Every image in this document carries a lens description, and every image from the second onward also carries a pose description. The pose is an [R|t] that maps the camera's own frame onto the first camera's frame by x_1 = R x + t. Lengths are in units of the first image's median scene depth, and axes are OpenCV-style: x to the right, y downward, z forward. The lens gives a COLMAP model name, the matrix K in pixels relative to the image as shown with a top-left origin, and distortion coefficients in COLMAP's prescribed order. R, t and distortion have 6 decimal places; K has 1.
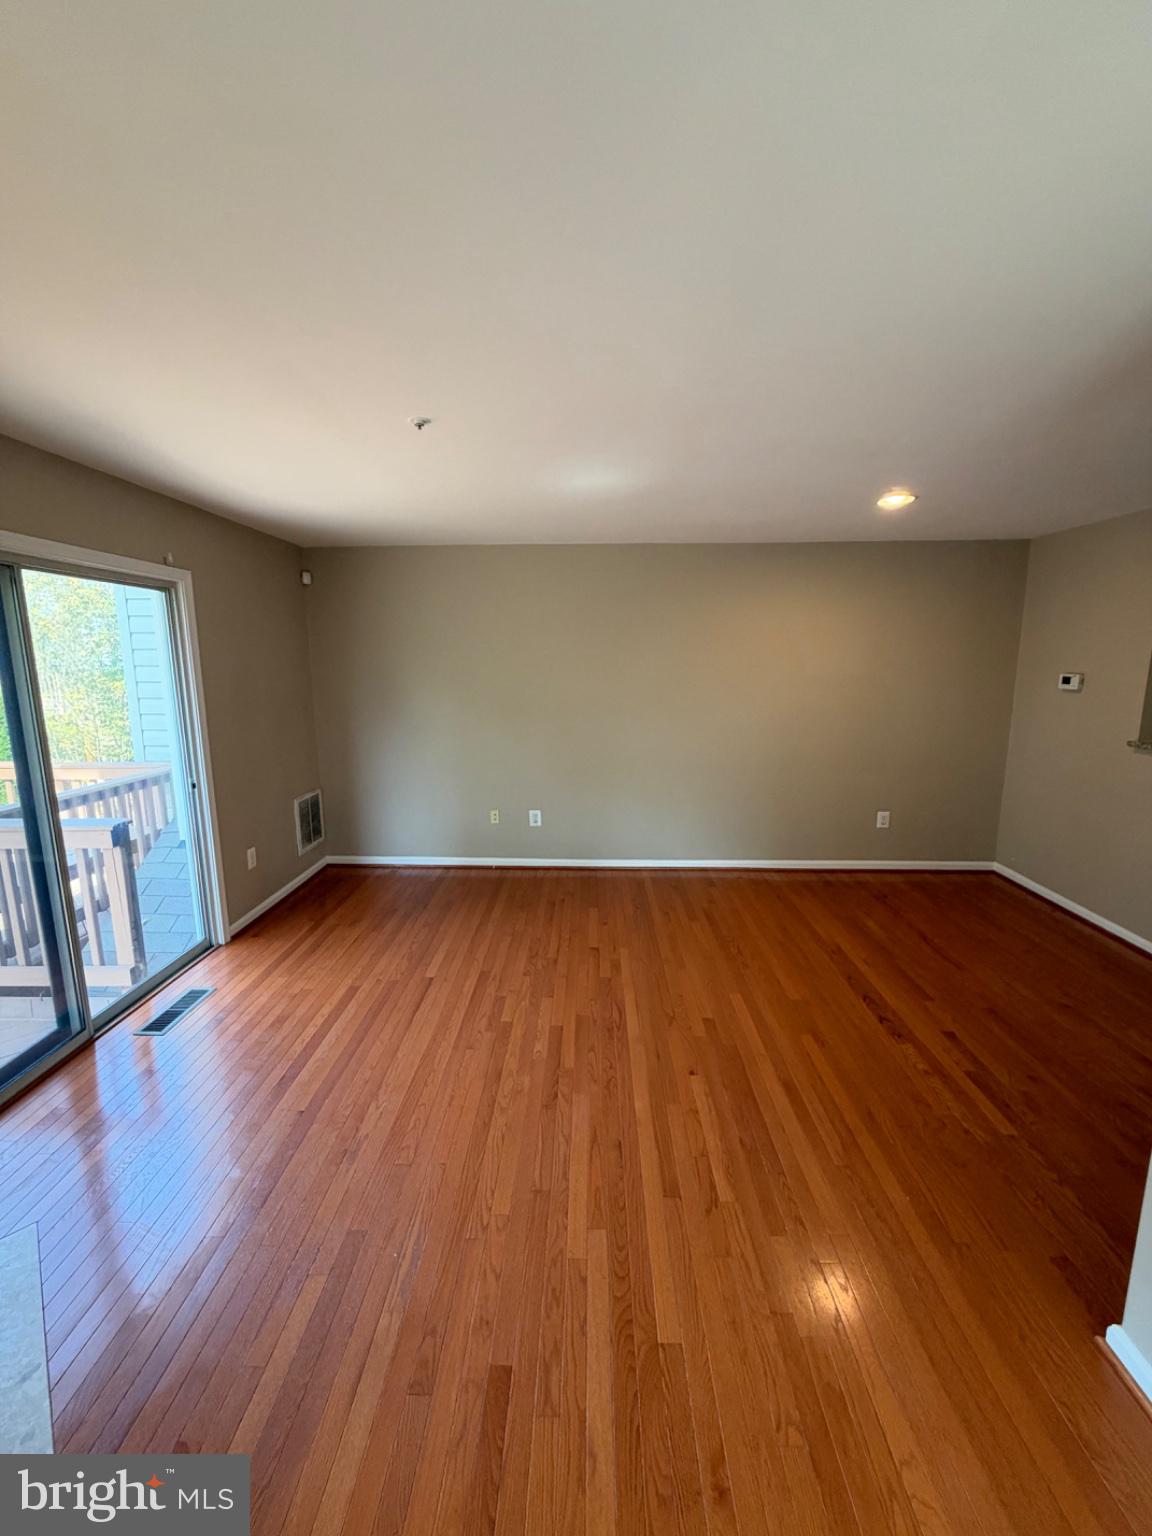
lens RADIAL K [[615.3, 0, 571.6], [0, 615.3, 768.0], [0, 0, 1]] dist [-0.000831, 0.000552]
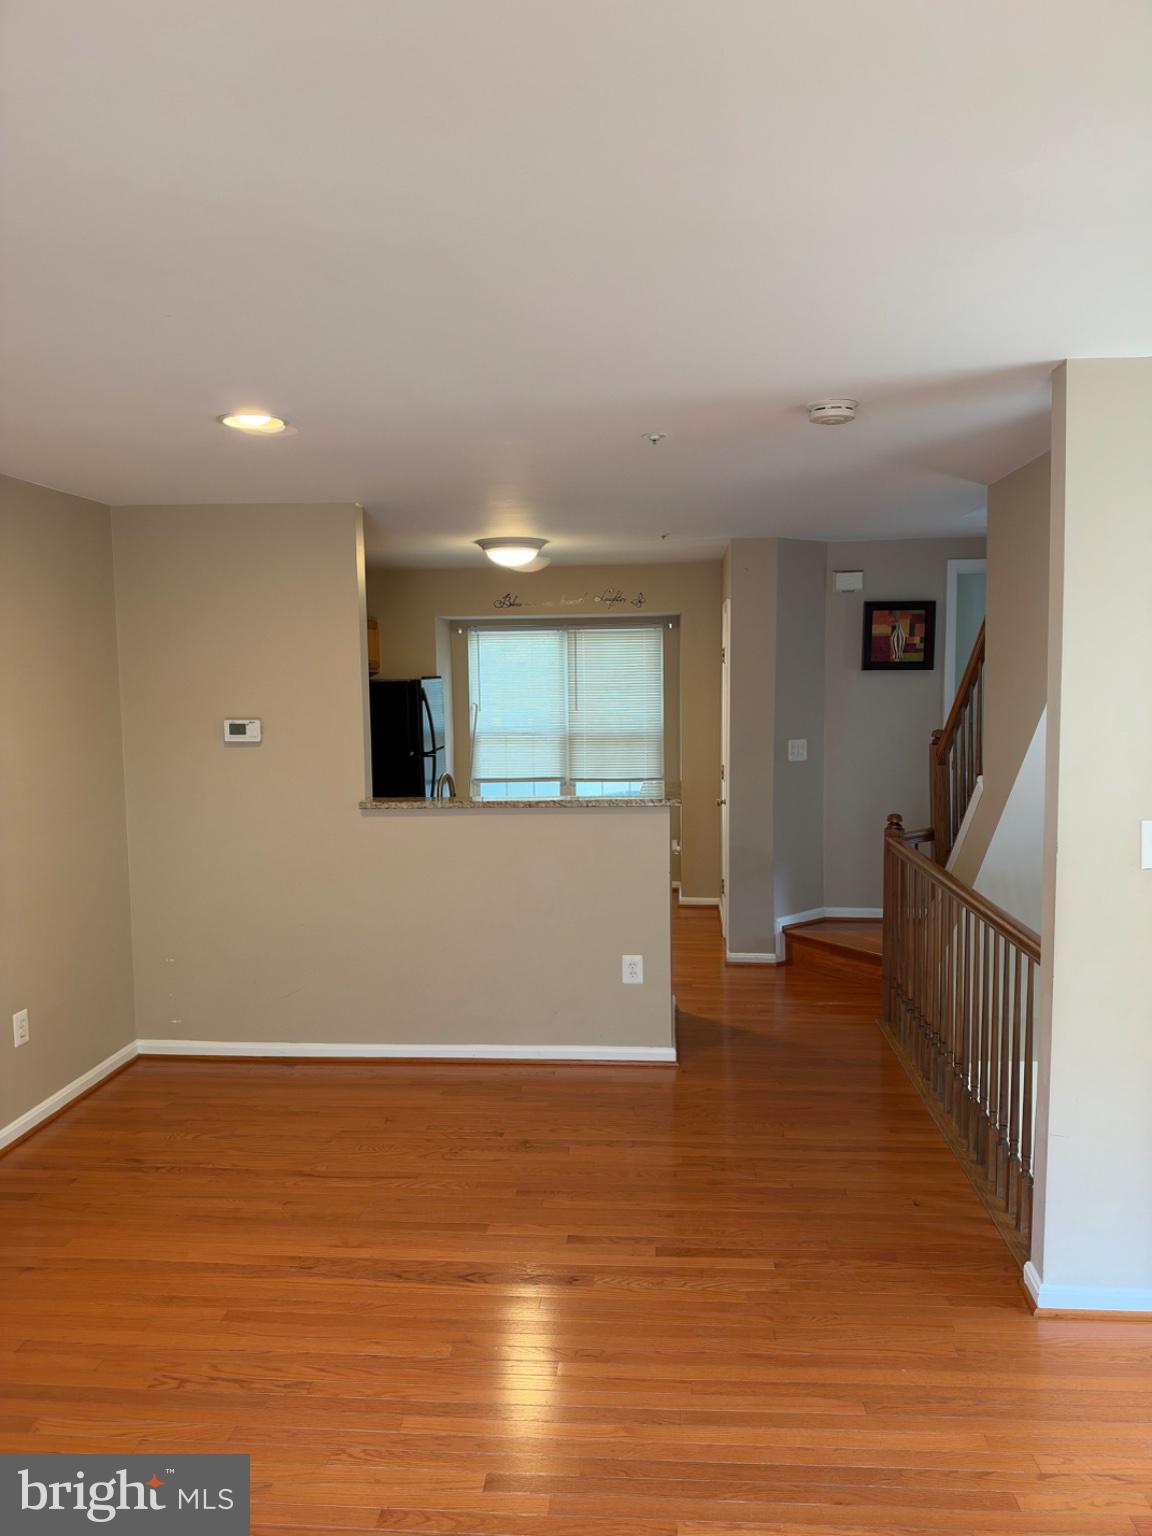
lens RADIAL K [[1123.2, 0, 576.5], [0, 1123.2, 769.0], [0, 0, 1]] dist [0.035477, -0.056126]
pose [[0.049362, -0.077710, 0.995753, -0.463359], [0.187357, 0.979991, 0.067192, -0.126977], [-0.981051, 0.183244, 0.062934, 0.636732]]
